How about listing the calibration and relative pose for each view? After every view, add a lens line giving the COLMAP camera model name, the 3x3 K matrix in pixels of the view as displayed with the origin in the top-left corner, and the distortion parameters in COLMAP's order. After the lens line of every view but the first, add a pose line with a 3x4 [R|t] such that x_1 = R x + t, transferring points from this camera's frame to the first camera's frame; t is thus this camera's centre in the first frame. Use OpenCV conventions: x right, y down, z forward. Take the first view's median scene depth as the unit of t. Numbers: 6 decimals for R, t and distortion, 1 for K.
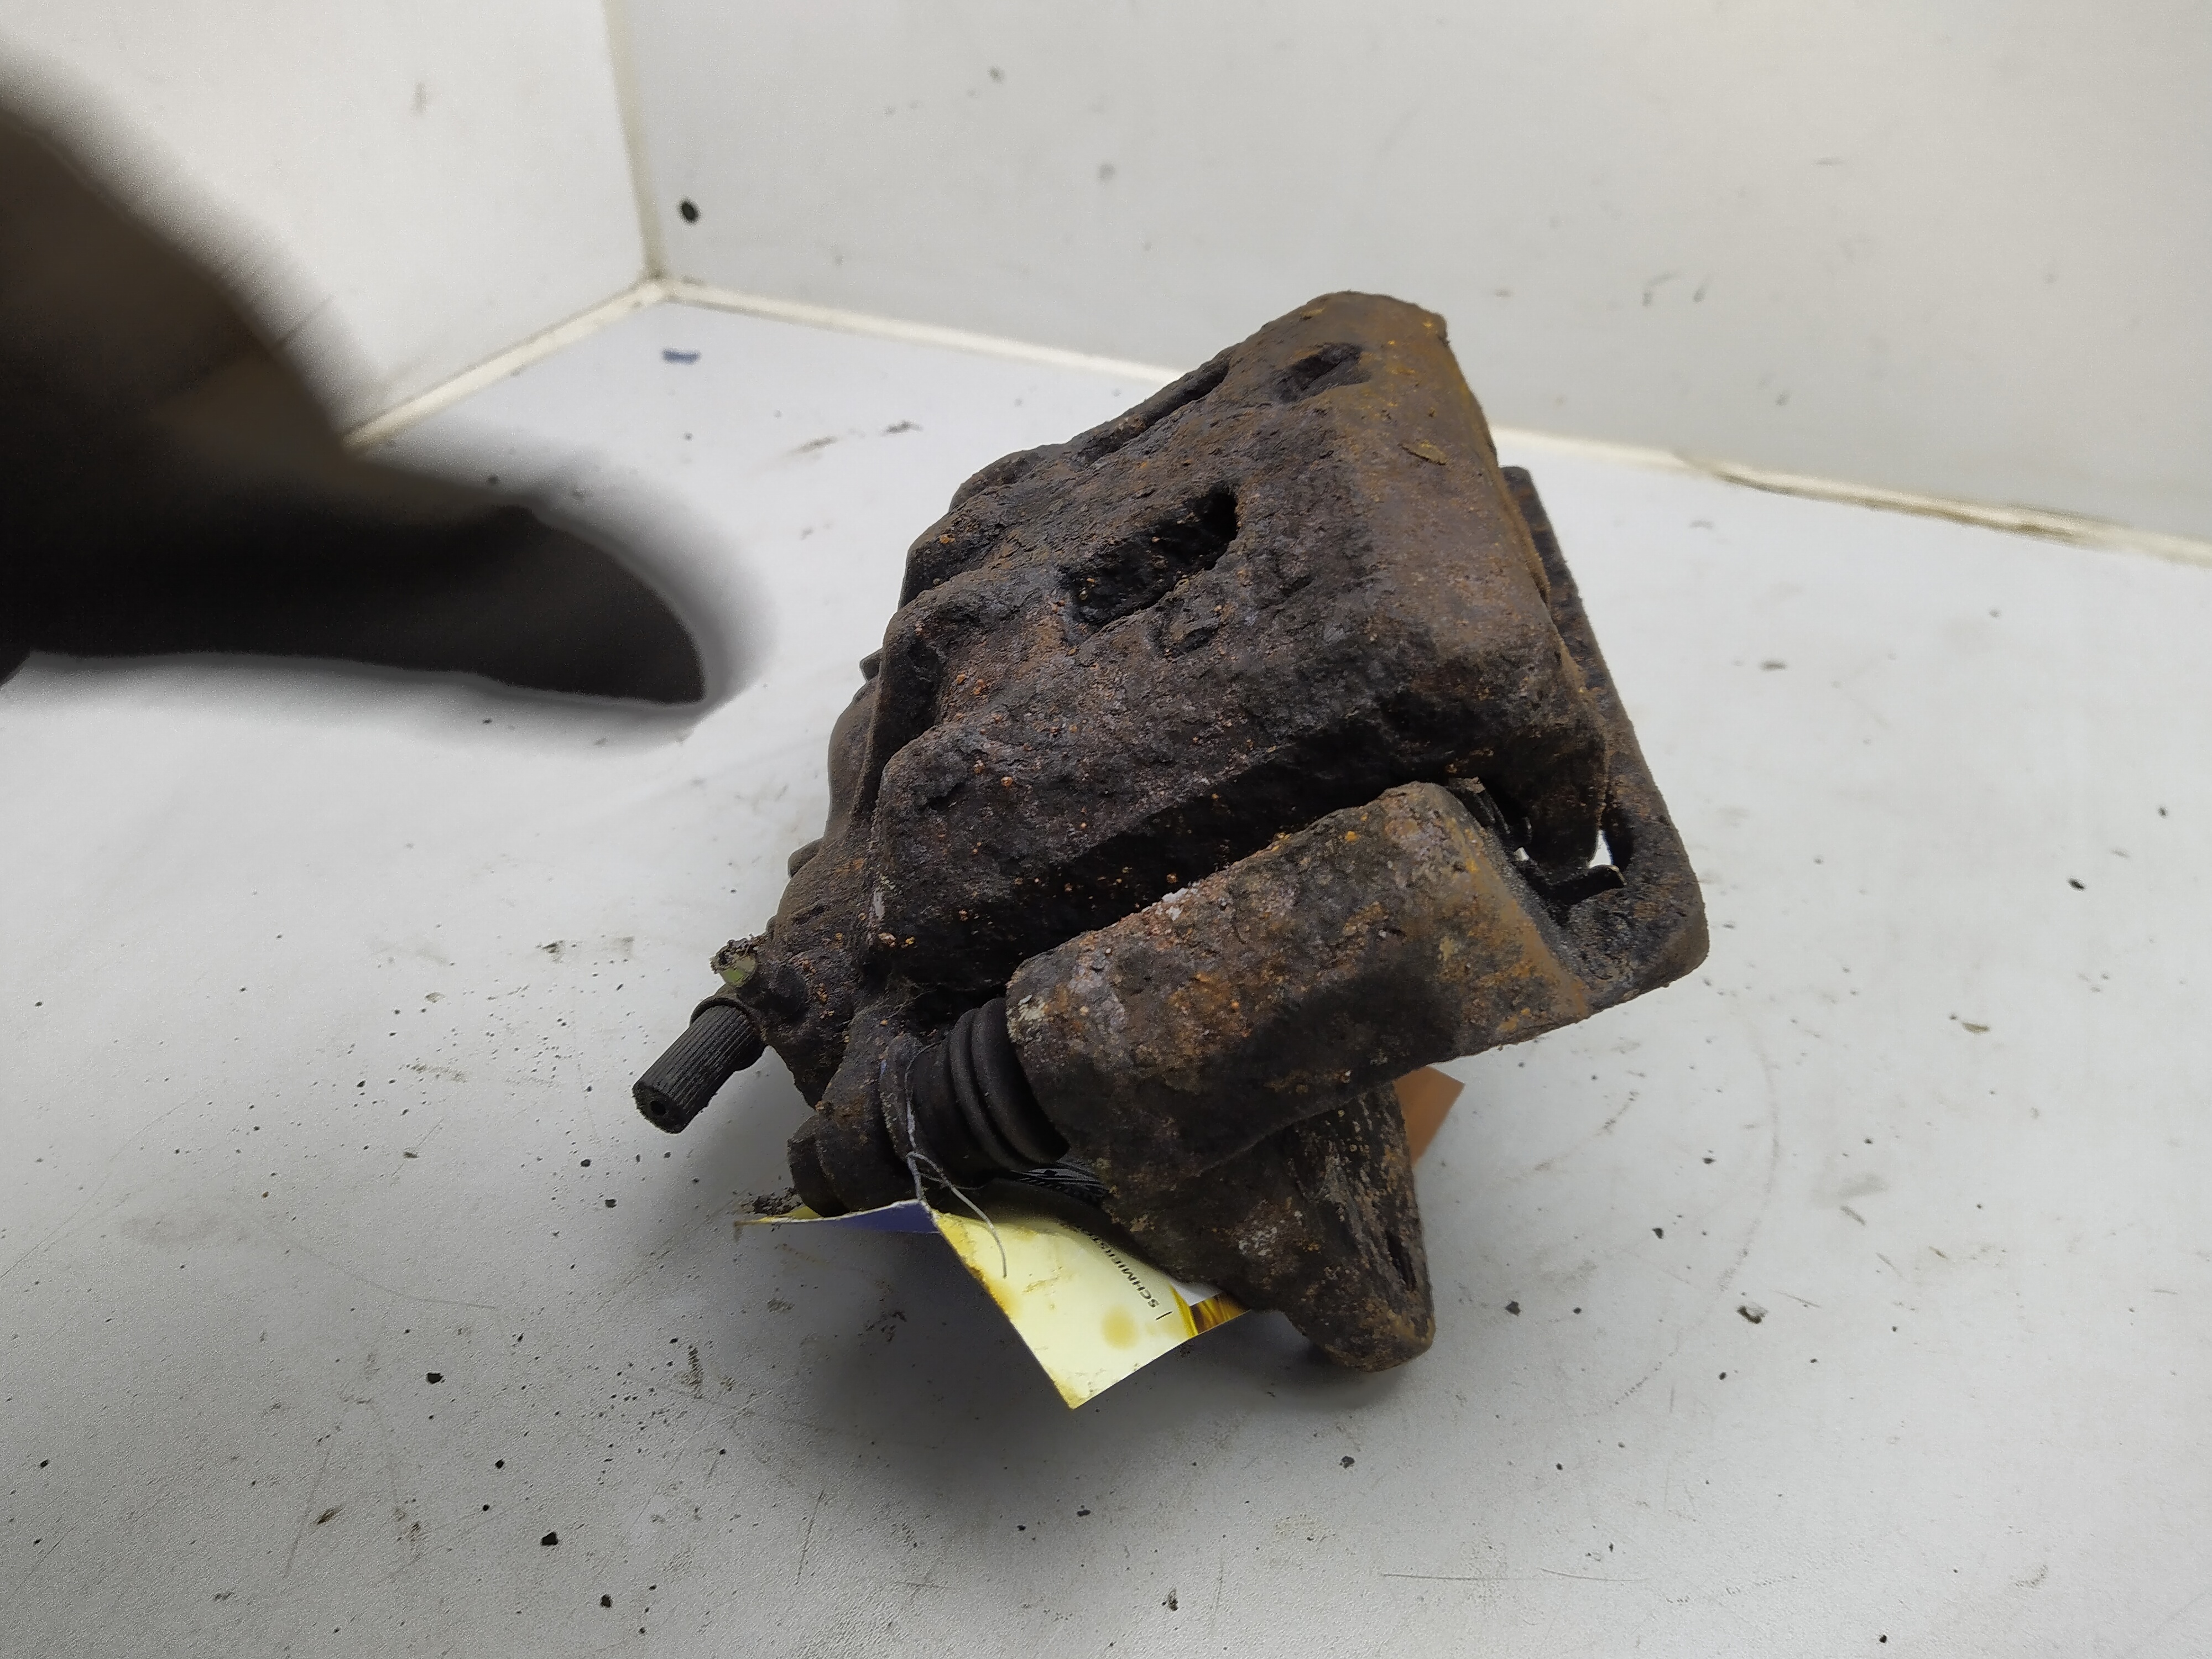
lens RADIAL K [[1725.7, 0, 1111.5], [0, 1725.7, 848.7], [0, 0, 1]] dist [0.056548, -0.108566]
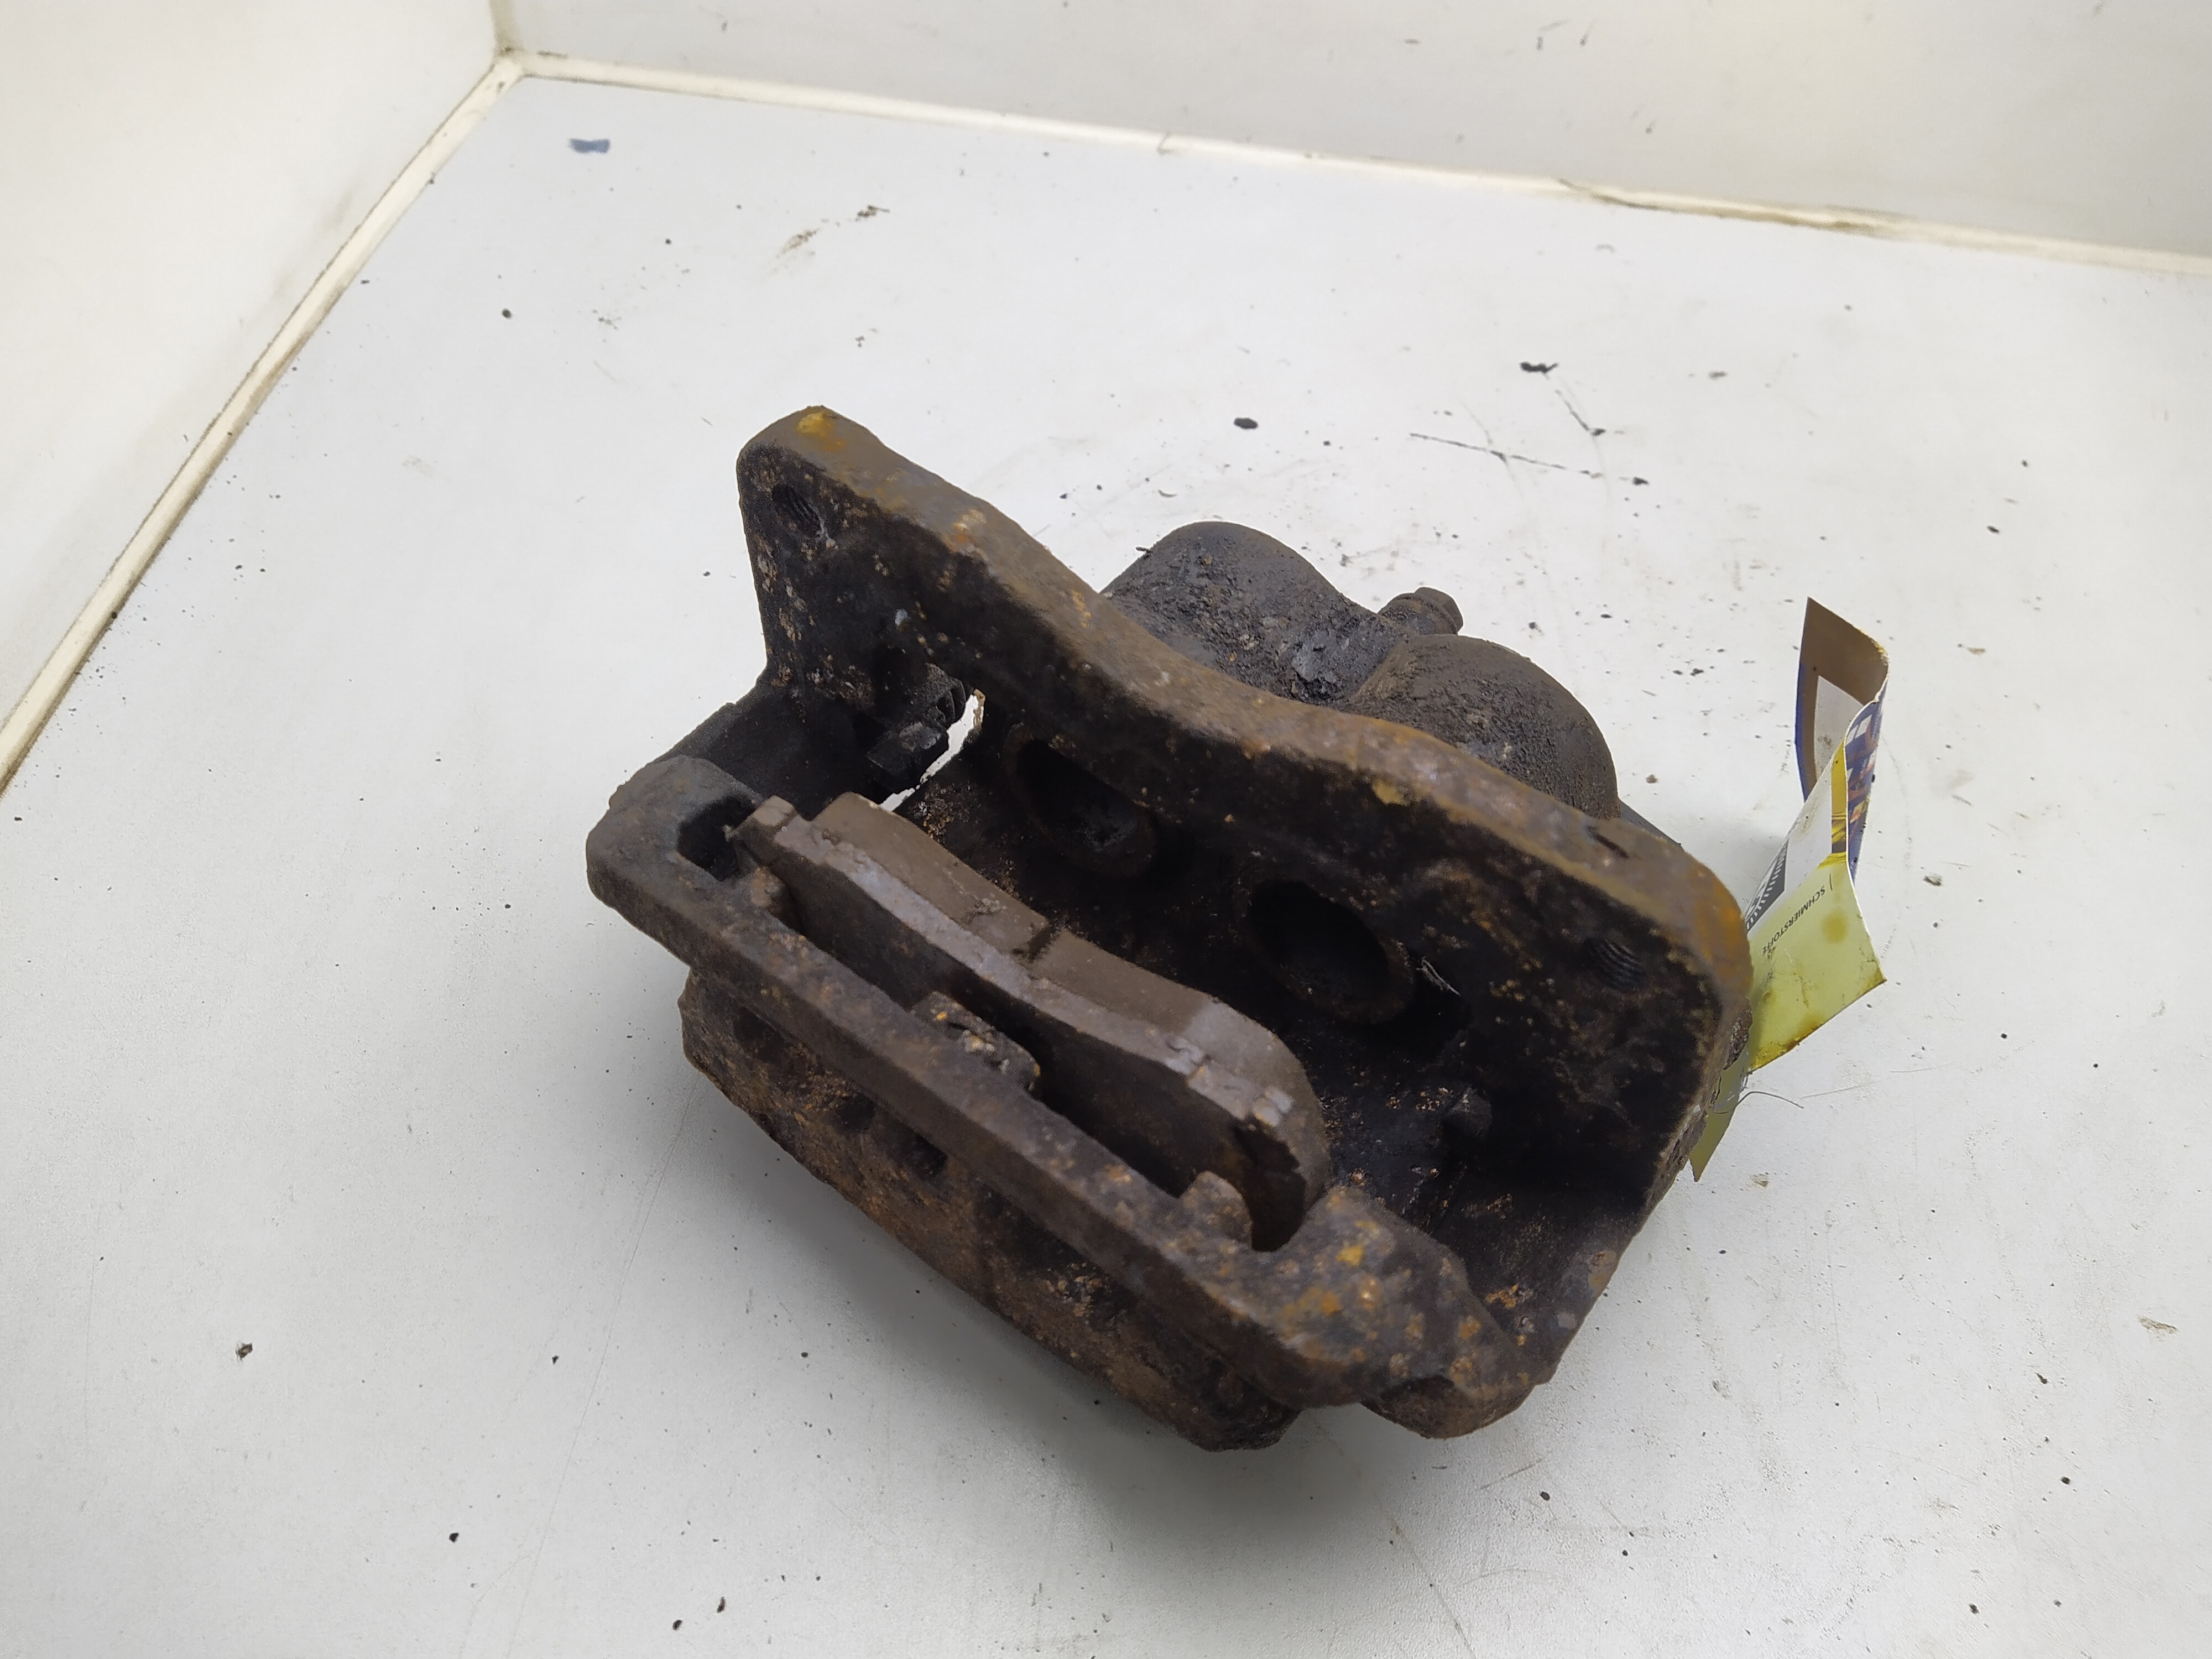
lens RADIAL K [[1725.7, 0, 1103.8], [0, 1725.7, 841.2], [0, 0, 1]] dist [0.056548, -0.108566]
pose [[0.951047, -0.181671, 0.250012, -0.367786], [0.130571, 0.969430, 0.207743, -0.088026], [-0.280110, -0.164929, 0.945694, -0.094708]]
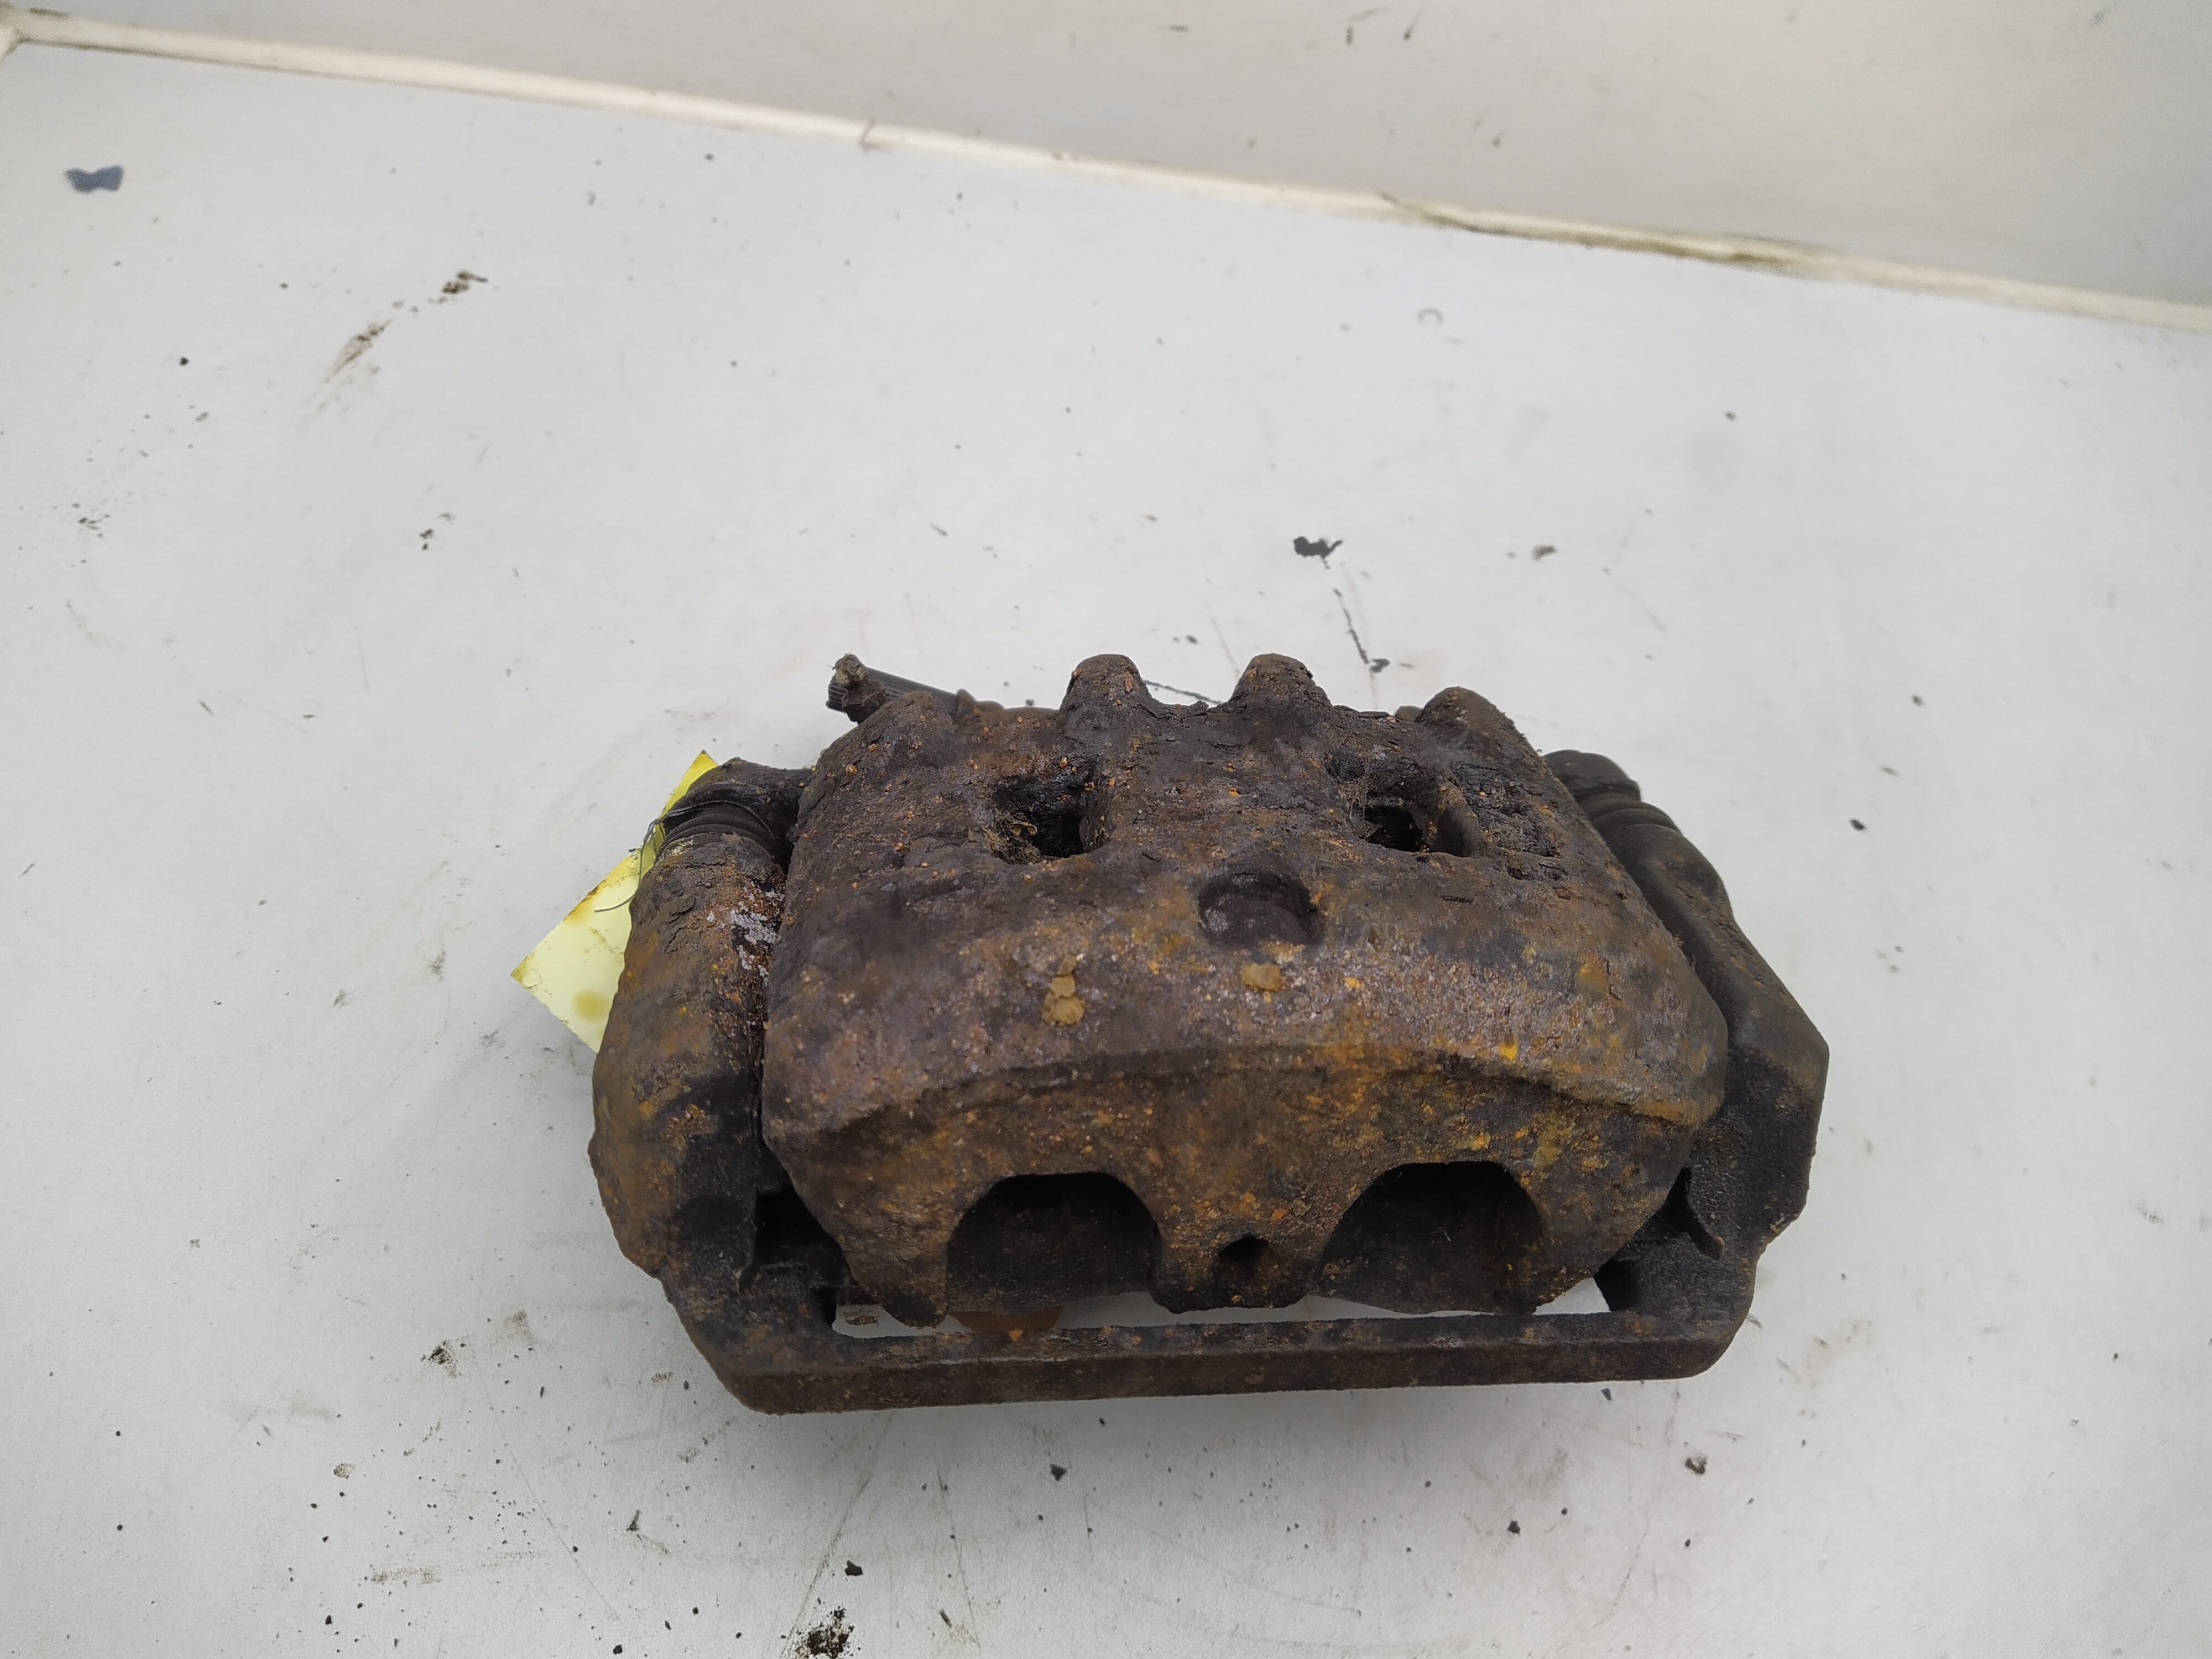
lens RADIAL K [[1725.7, 0, 1113.9], [0, 1725.7, 813.6], [0, 0, 1]] dist [0.056548, -0.108566]
pose [[0.943764, -0.253480, 0.212268, -0.080660], [0.135433, 0.882087, 0.451199, -0.404026], [-0.301609, -0.397077, 0.866811, 0.158546]]
